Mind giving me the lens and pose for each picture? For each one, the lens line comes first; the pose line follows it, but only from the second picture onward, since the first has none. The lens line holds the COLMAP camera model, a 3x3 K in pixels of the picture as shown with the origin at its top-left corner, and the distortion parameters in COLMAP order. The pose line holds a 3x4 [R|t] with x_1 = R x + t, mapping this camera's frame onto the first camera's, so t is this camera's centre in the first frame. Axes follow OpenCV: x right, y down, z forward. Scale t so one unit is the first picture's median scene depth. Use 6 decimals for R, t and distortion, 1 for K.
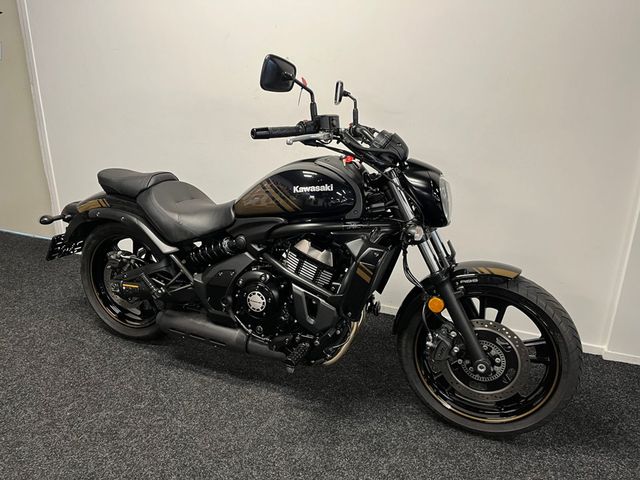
lens RADIAL K [[485.9, 0, 319.3], [0, 485.9, 240.0], [0, 0, 1]] dist [0.053067, -0.067788]
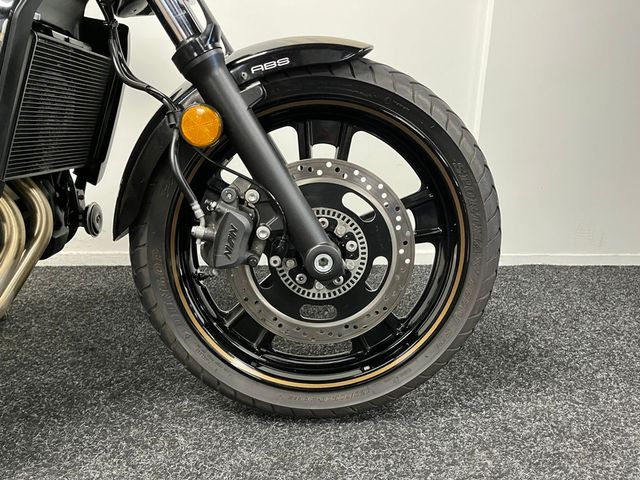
lens RADIAL K [[485.9, 0, 322.2], [0, 485.9, 236.6], [0, 0, 1]] dist [0.053067, -0.067788]
pose [[0.903258, -0.121395, 0.411567, 0.118849], [0.134170, 0.990956, -0.002169, 0.183805], [-0.407582, 0.057179, 0.911377, 0.464624]]
